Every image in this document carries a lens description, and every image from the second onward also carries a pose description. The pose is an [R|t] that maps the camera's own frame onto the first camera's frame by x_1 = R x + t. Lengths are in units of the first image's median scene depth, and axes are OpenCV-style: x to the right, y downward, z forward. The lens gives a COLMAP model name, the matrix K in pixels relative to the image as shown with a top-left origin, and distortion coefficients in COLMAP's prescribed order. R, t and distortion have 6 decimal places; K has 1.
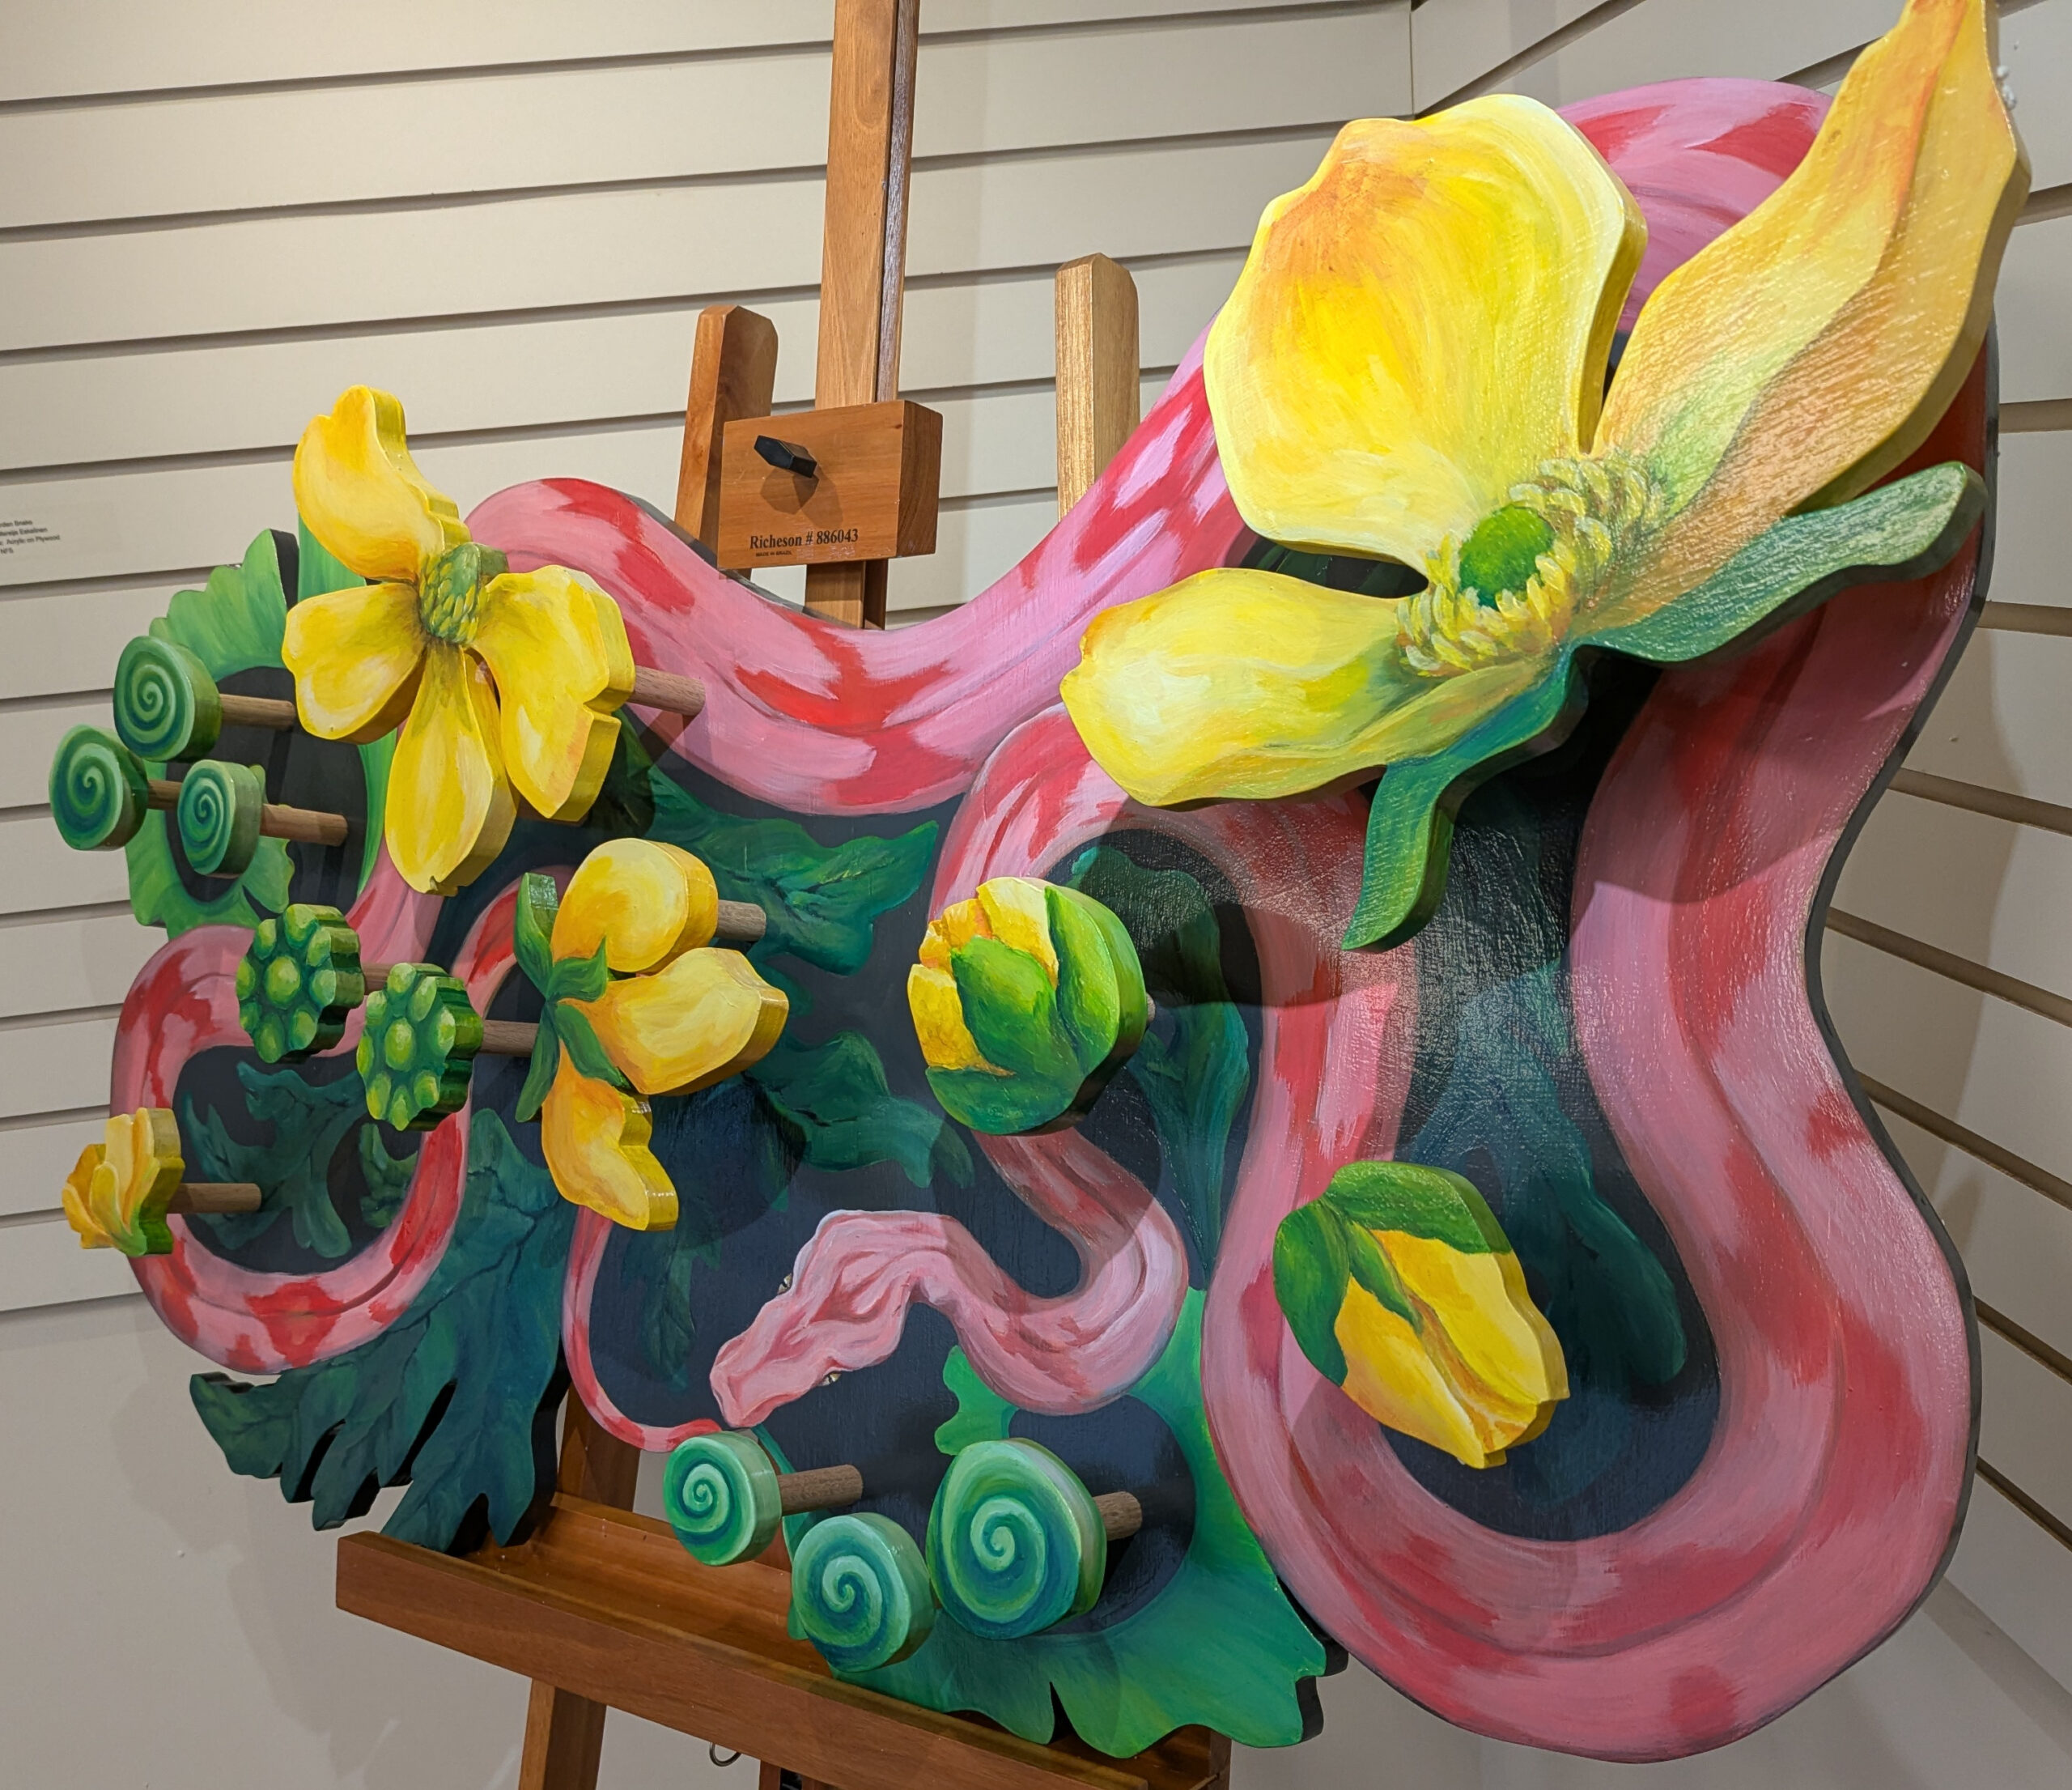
lens RADIAL K [[2029.6, 0, 1017.2], [0, 2029.6, 1089.1], [0, 0, 1]] dist [0.051074, 0.000000]
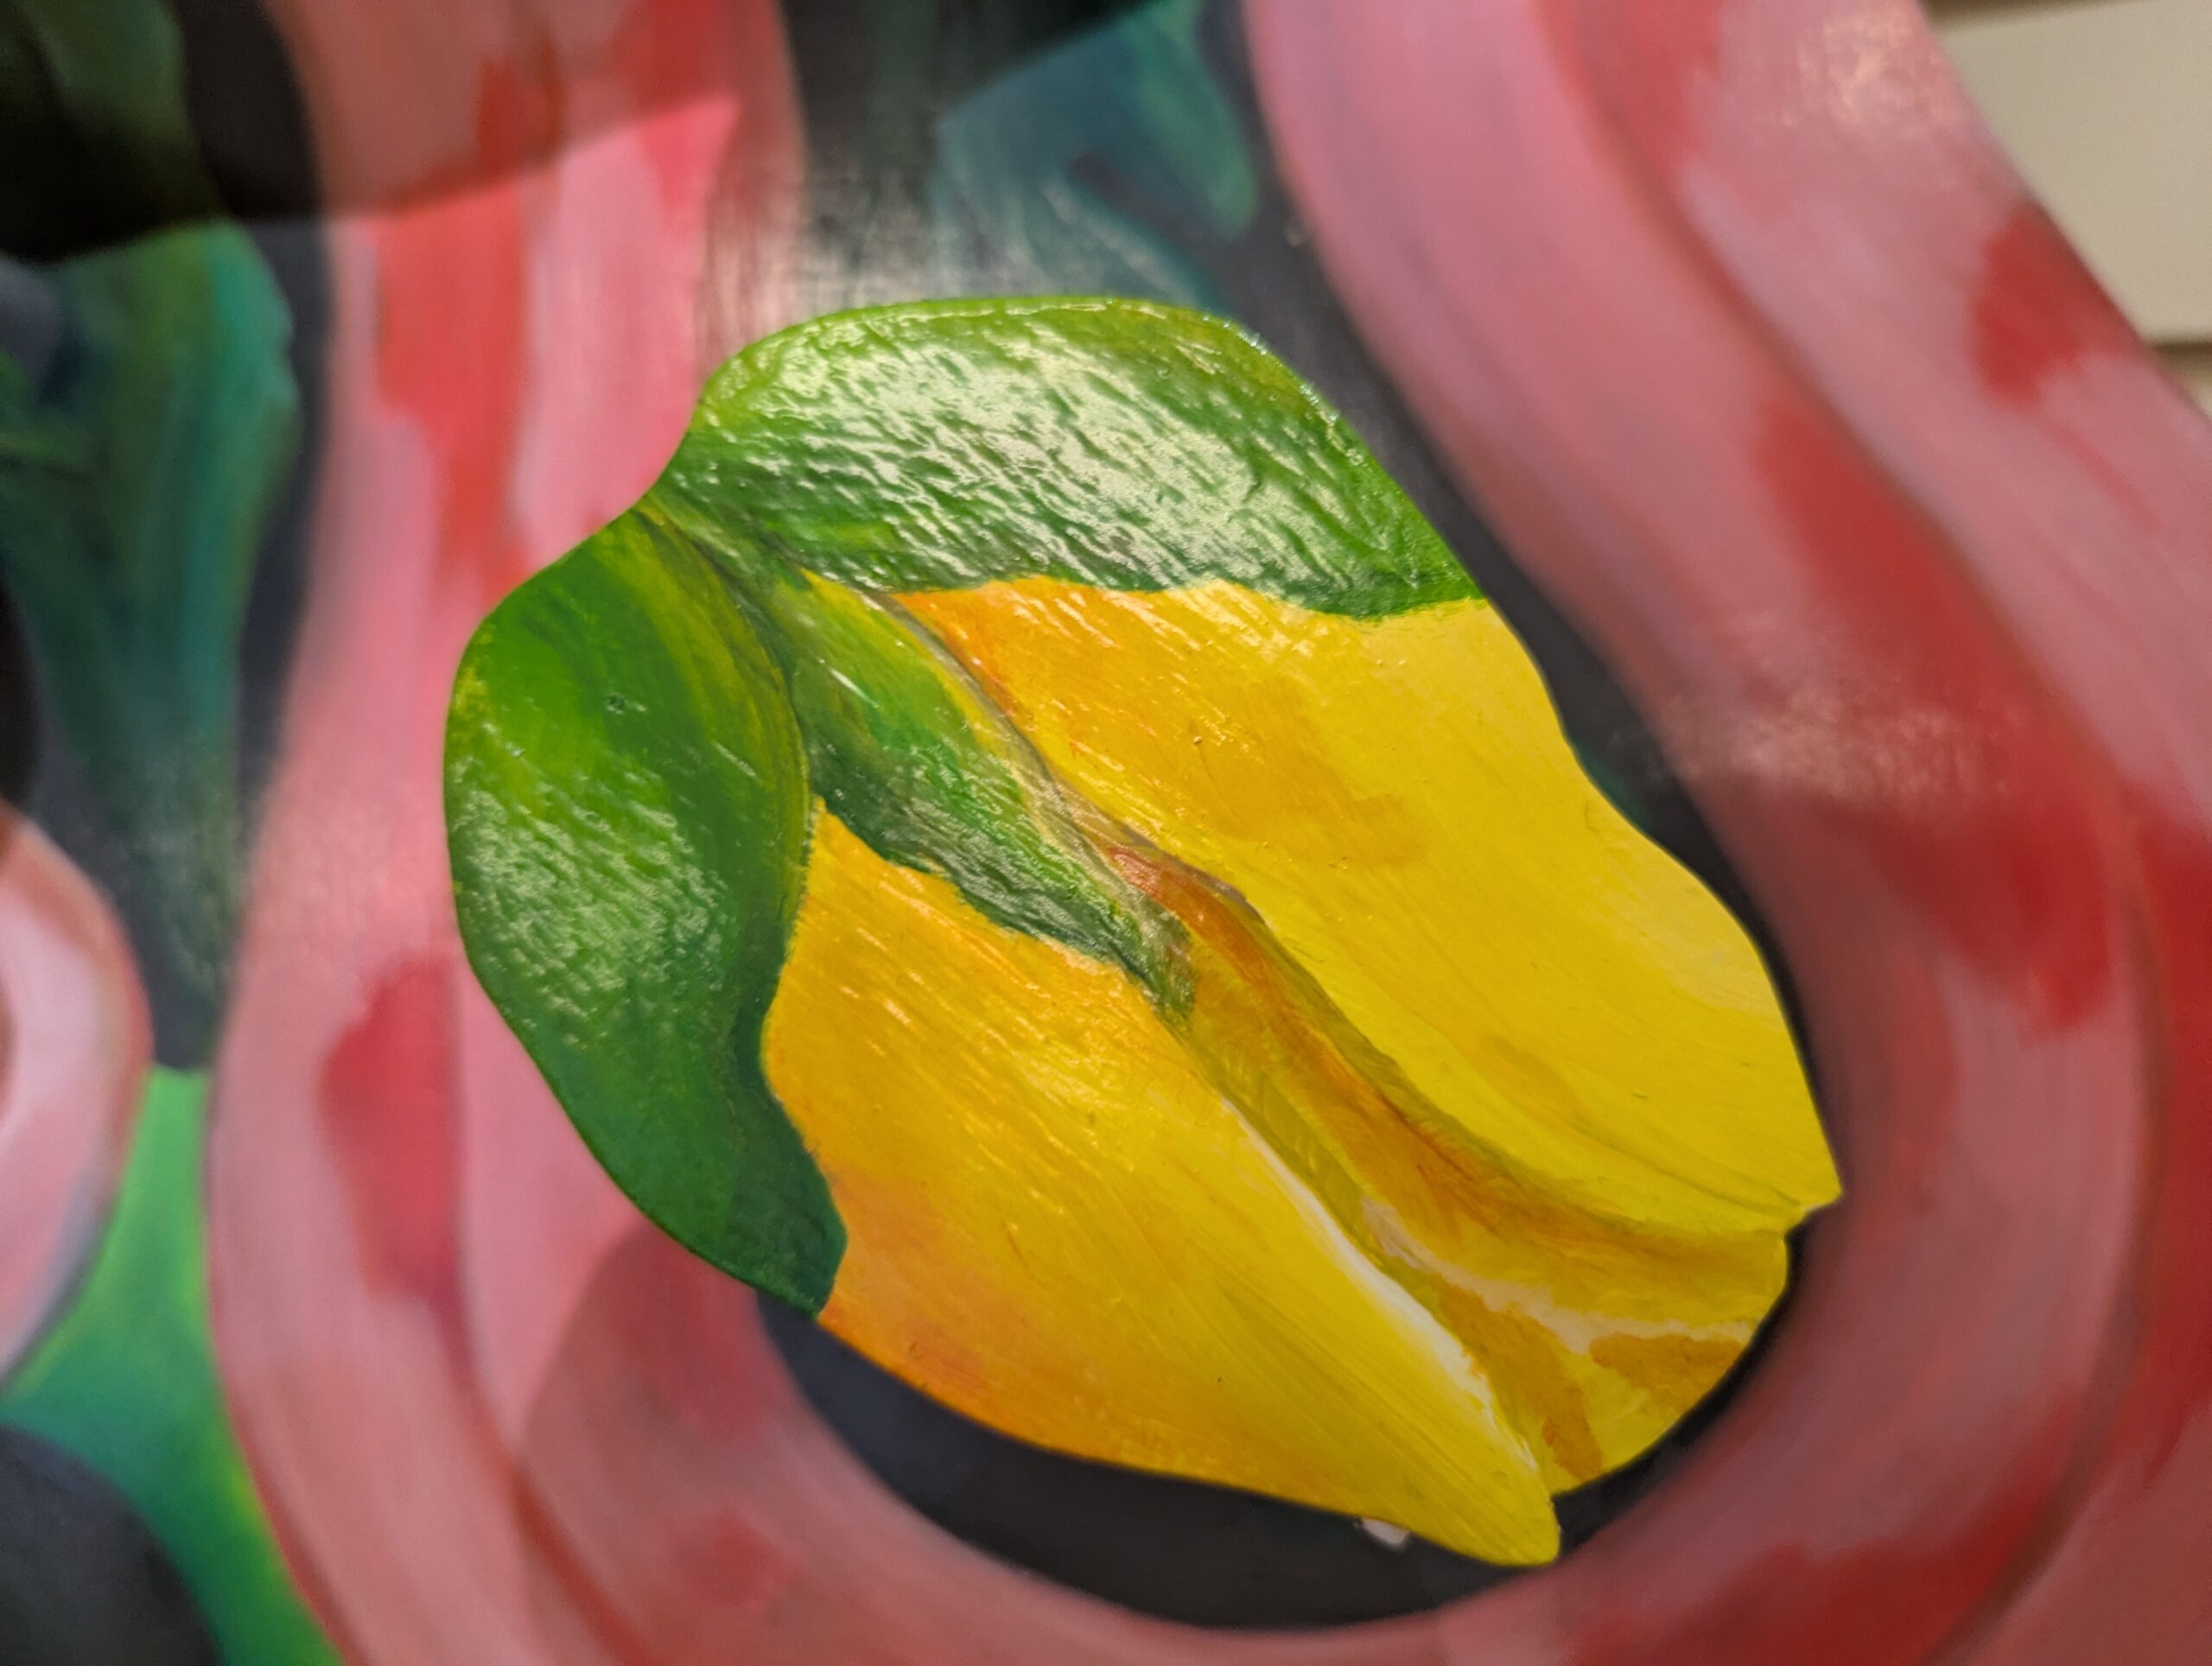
lens RADIAL K [[1645.8, 0, 1133.1], [0, 1645.8, 871.2], [0, 0, 1]] dist [0.007081, -0.030492]
pose [[0.845977, -0.067482, 0.528932, 0.077581], [0.097630, 0.994793, -0.029233, 0.085716], [-0.524205, 0.076370, 0.848161, 0.662276]]
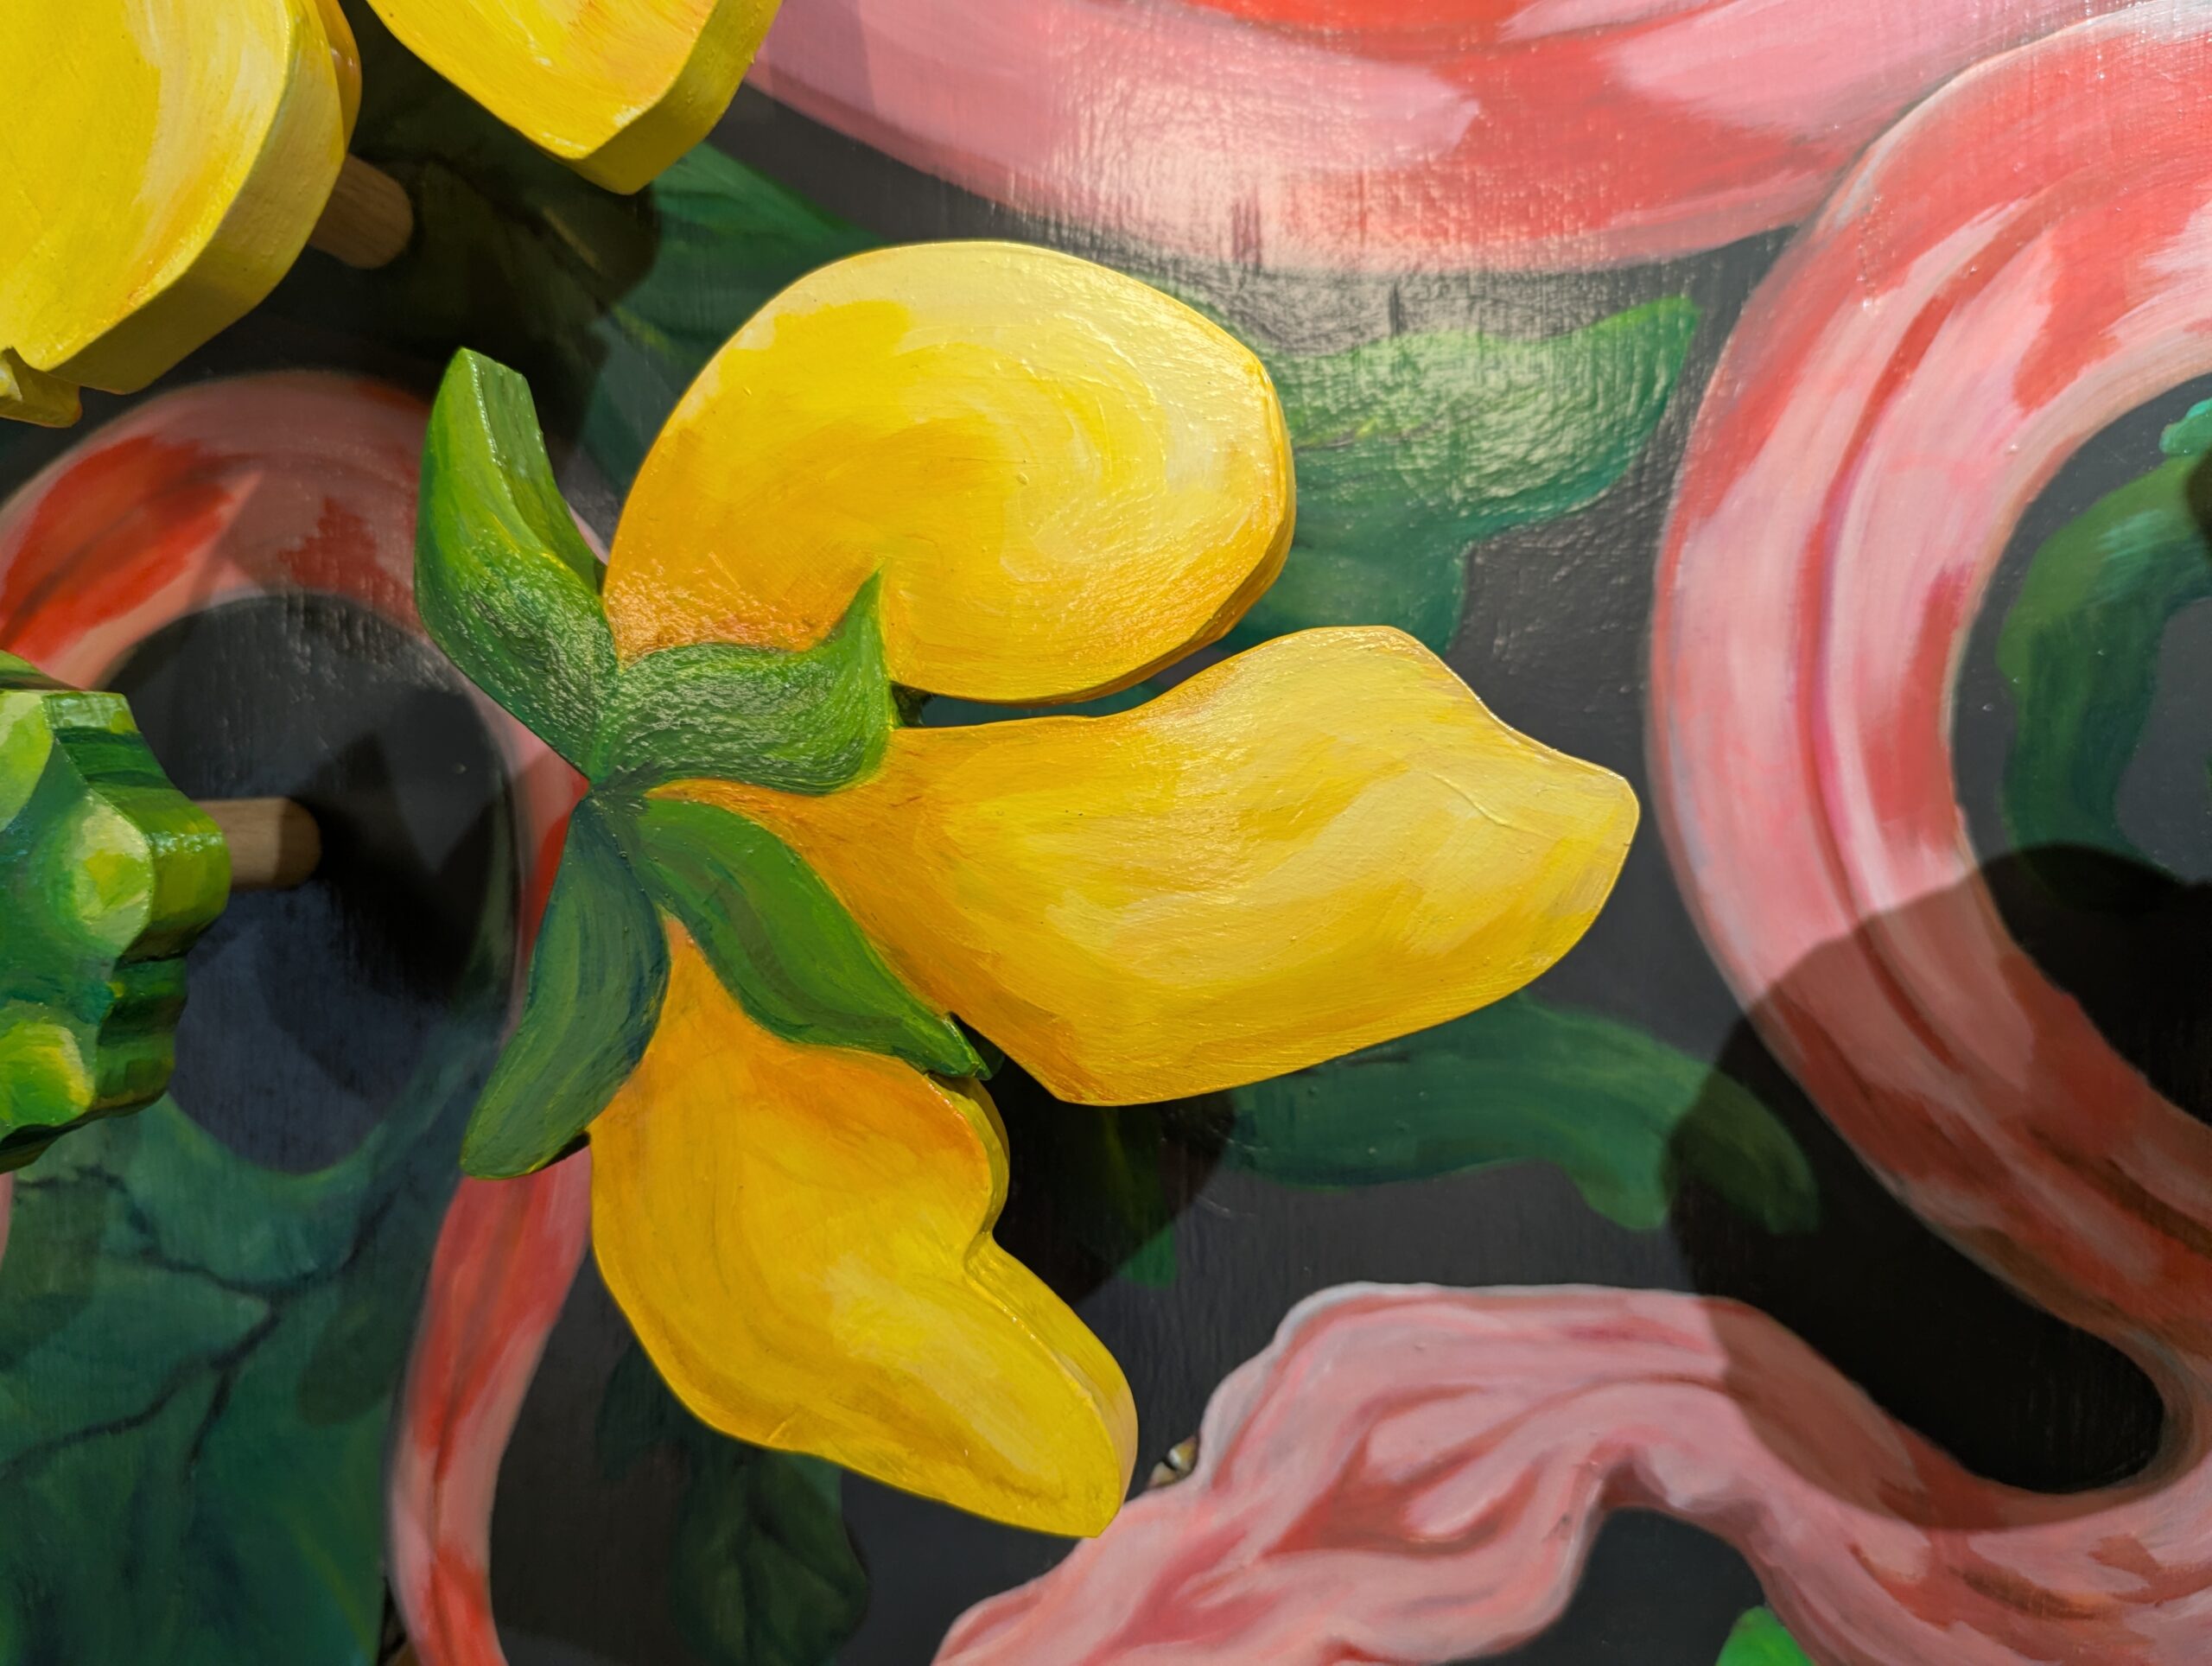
lens RADIAL K [[1645.8, 0, 1114.1], [0, 1645.8, 853.1], [0, 0, 1]] dist [0.007081, -0.030492]
pose [[0.863947, -0.054495, 0.500626, -0.318467], [0.010040, 0.995794, 0.091070, -0.060893], [-0.503483, -0.073653, 0.860860, 0.835779]]
